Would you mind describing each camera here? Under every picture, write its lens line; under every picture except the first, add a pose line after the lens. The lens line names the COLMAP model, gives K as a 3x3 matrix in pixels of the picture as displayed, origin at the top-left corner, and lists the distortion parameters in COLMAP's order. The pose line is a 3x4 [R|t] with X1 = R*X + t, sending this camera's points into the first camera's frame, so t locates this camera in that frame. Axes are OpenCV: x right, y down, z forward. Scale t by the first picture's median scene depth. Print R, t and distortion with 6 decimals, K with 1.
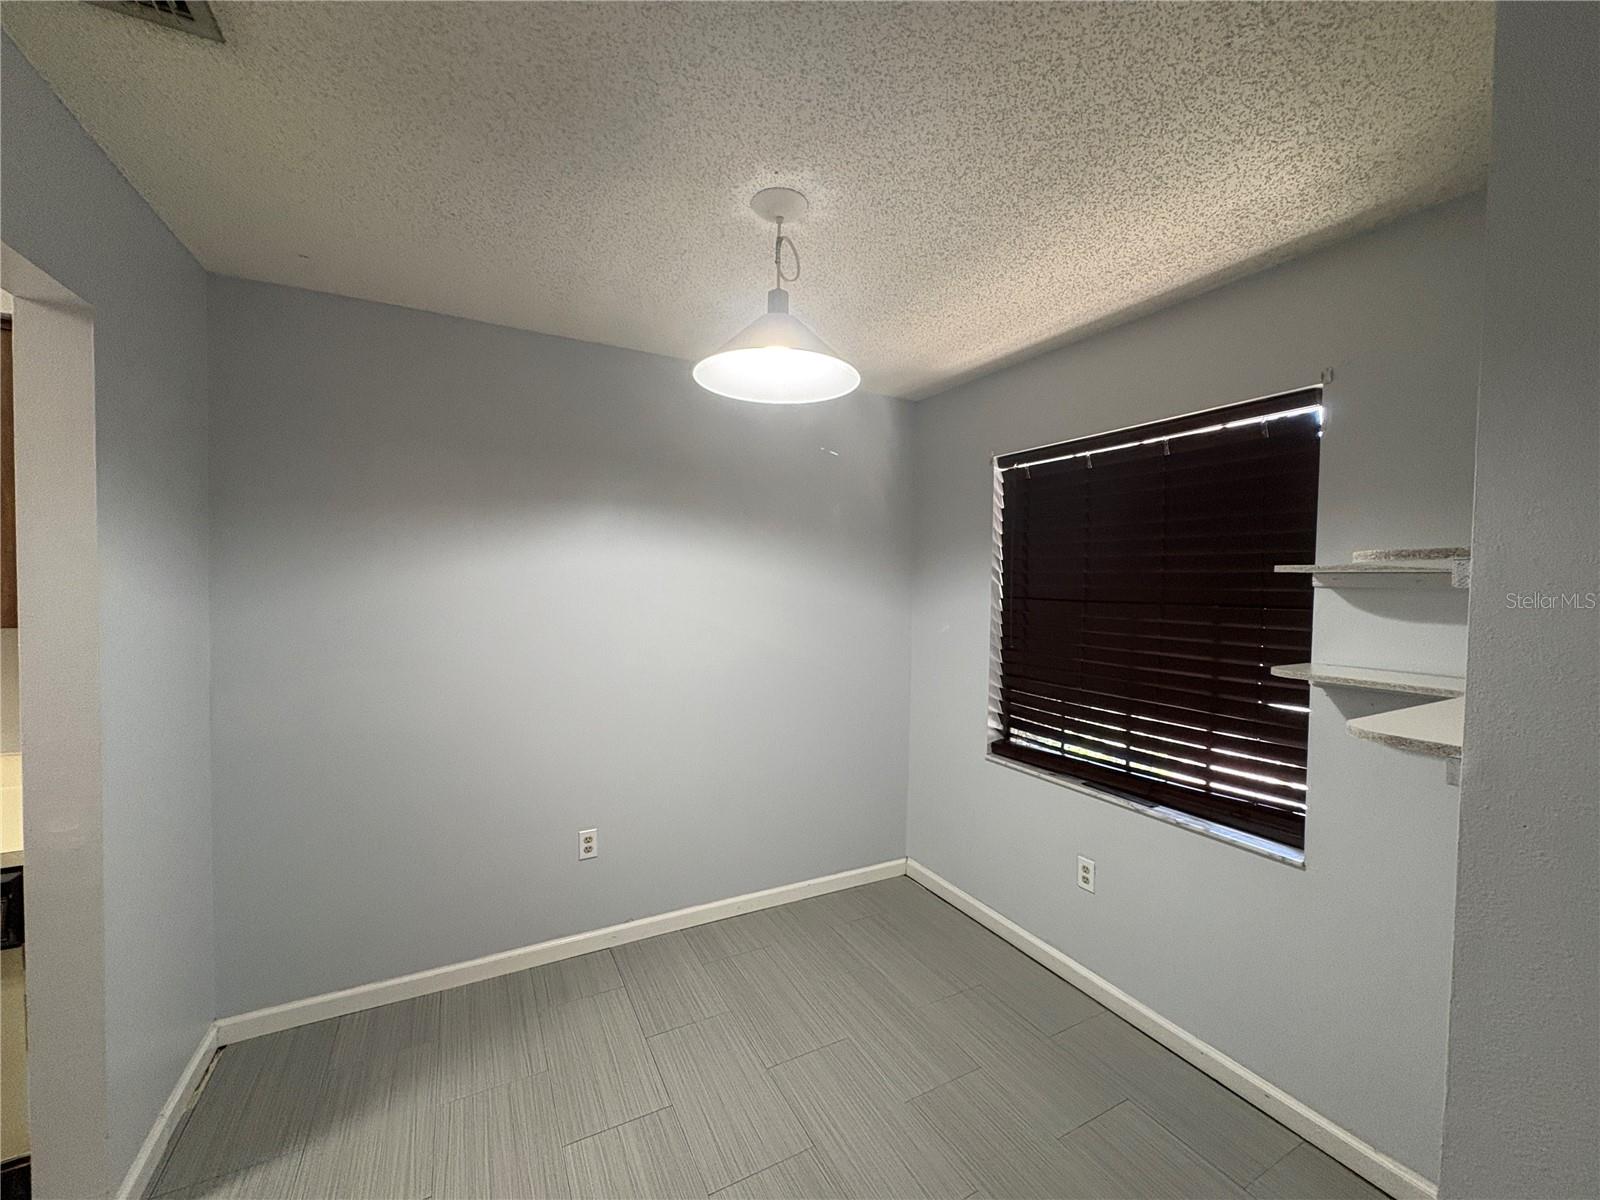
lens RADIAL K [[636.8, 0, 800.0], [0, 636.8, 600.0], [0, 0, 1]] dist [-0.000791, -0.000324]
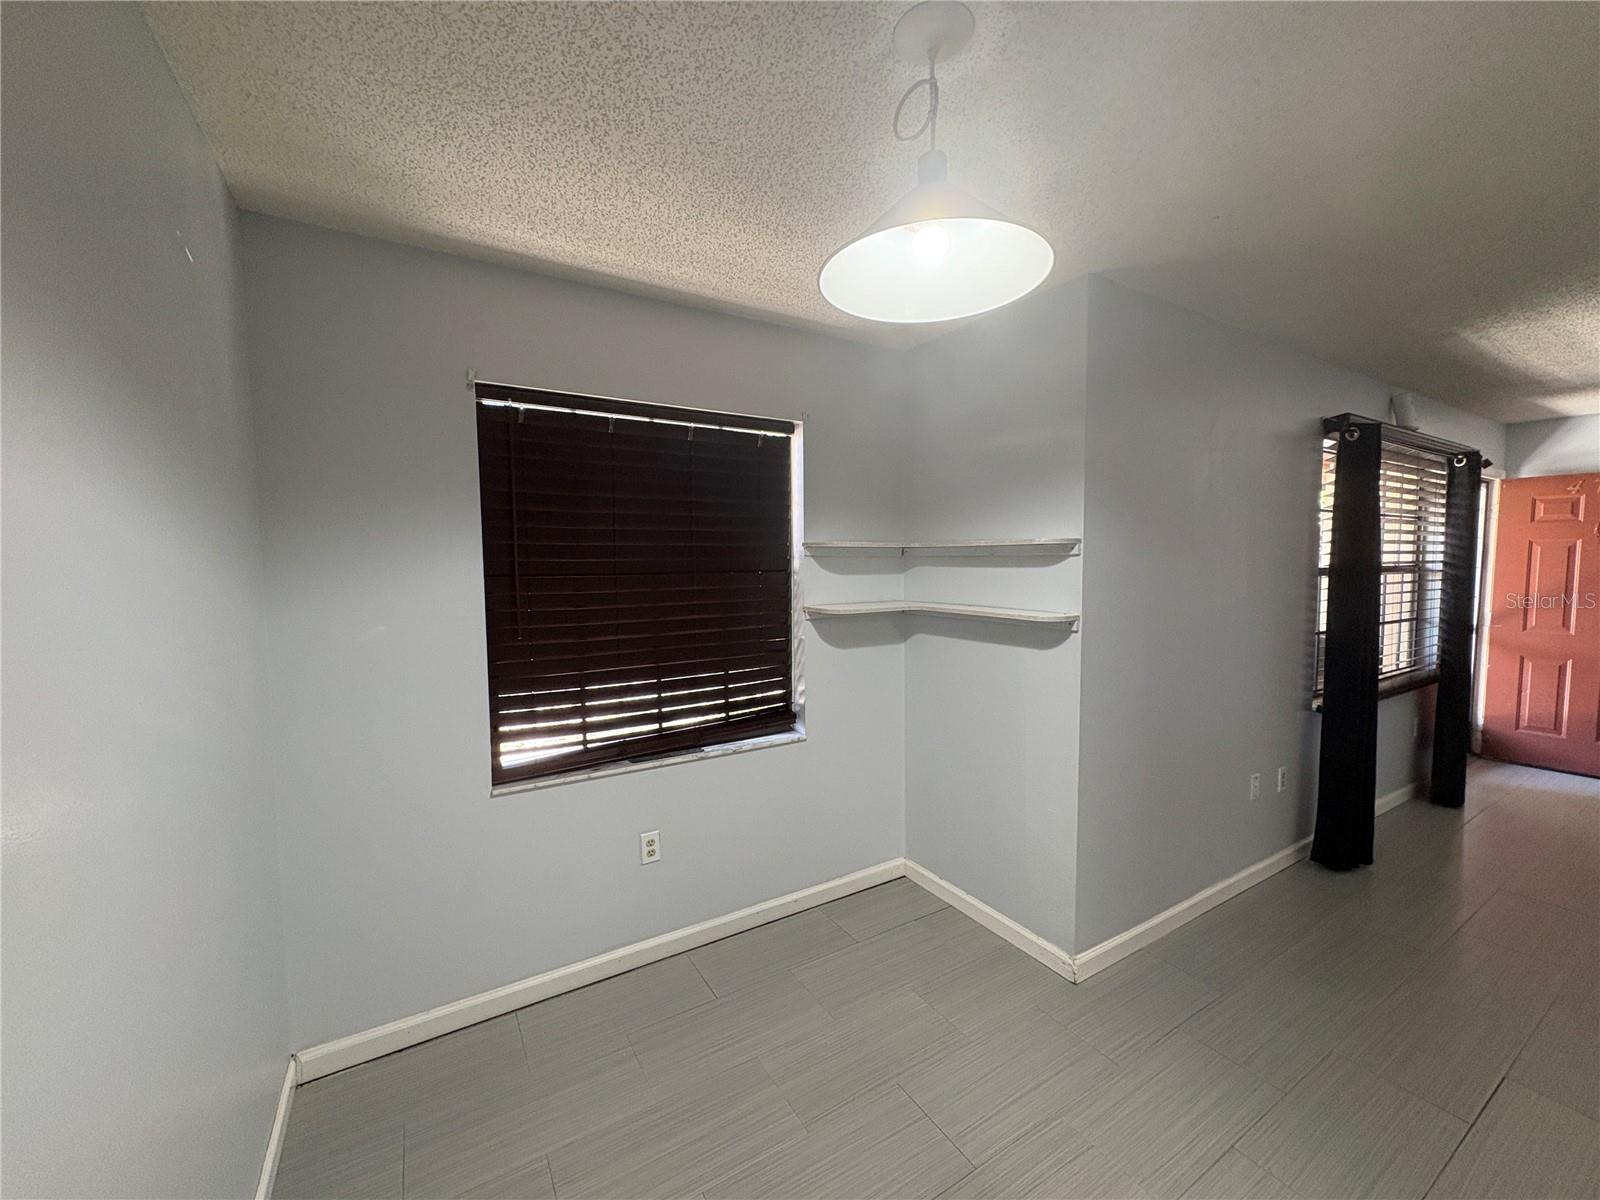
lens RADIAL K [[631.4, 0, 800.0], [0, 631.4, 600.0], [0, 0, 1]] dist [-0.001991, -0.000178]
pose [[-0.051250, -0.079381, 0.995526, -0.502952], [0.032557, 0.996173, 0.081108, -0.027930], [-0.998155, 0.036568, -0.048469, 0.776612]]
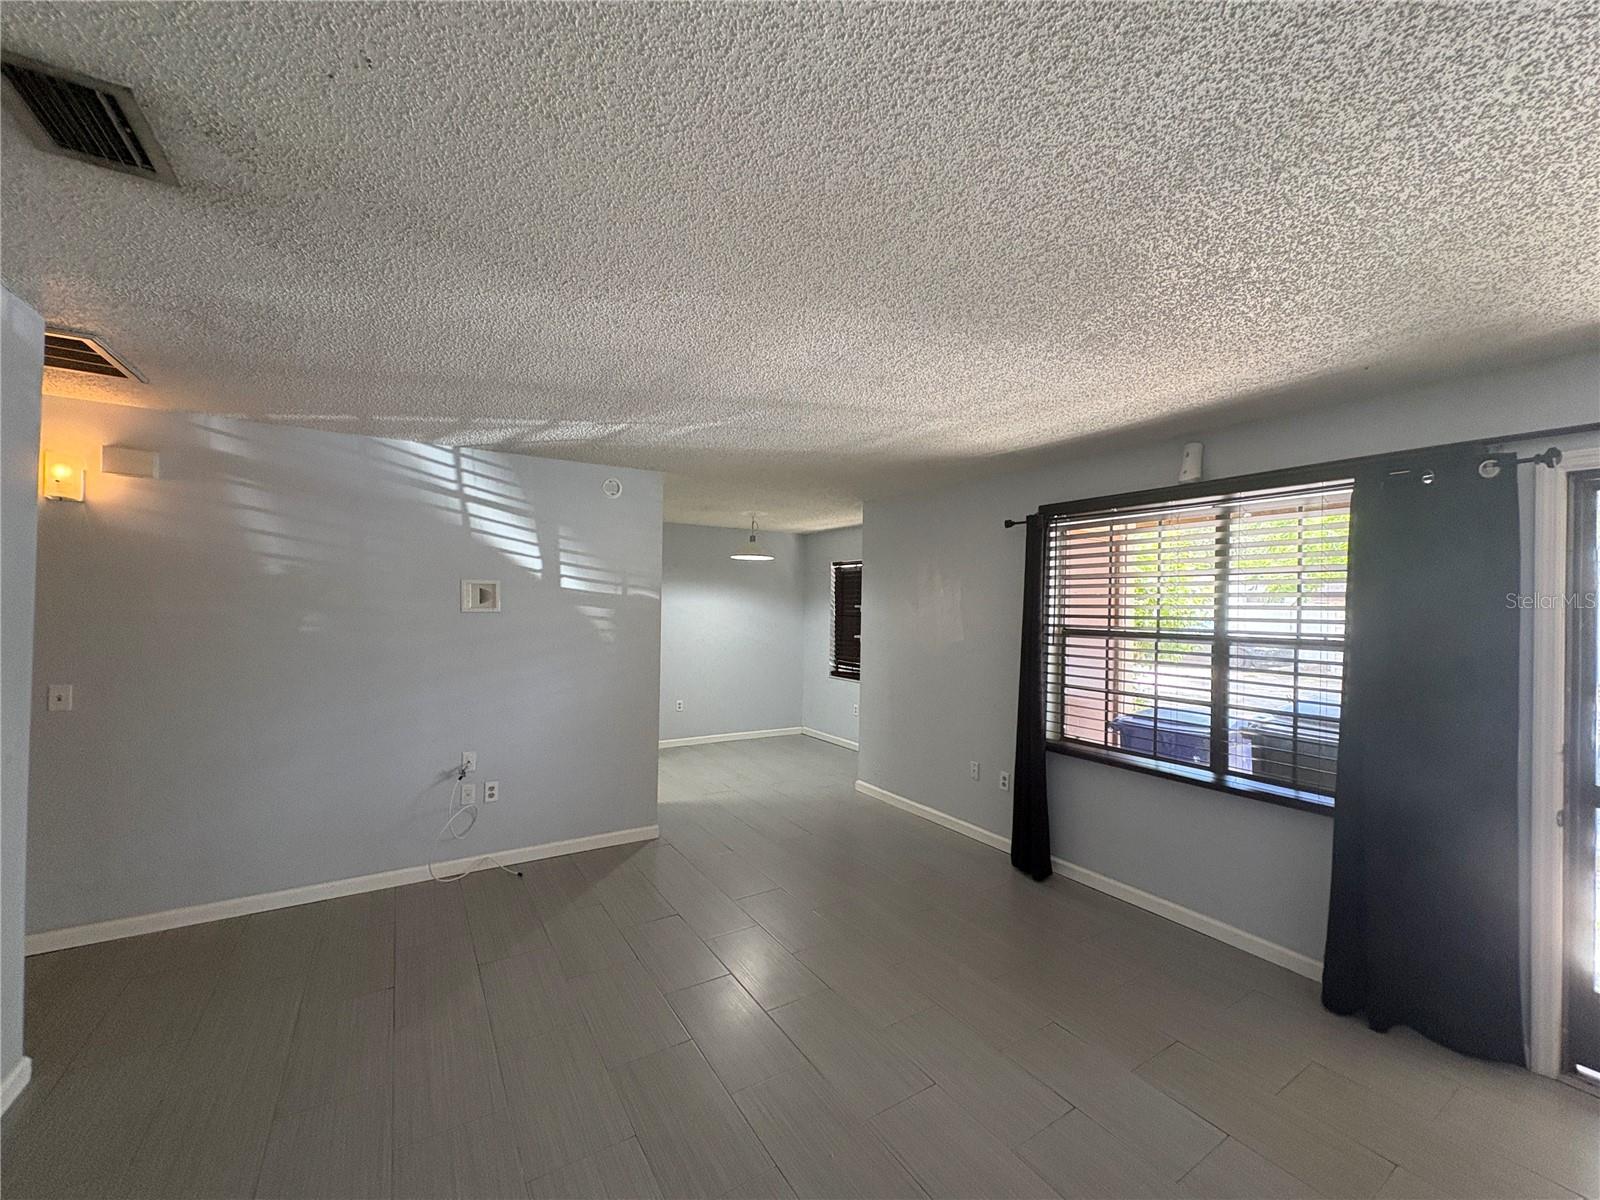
lens RADIAL K [[636.8, 0, 800.0], [0, 636.8, 600.0], [0, 0, 1]] dist [-0.000791, -0.000324]
pose [[0.997637, -0.001180, 0.068694, -0.006682], [0.003608, 0.999373, -0.035227, 0.028269], [-0.068609, 0.035392, 0.997016, -1.864935]]
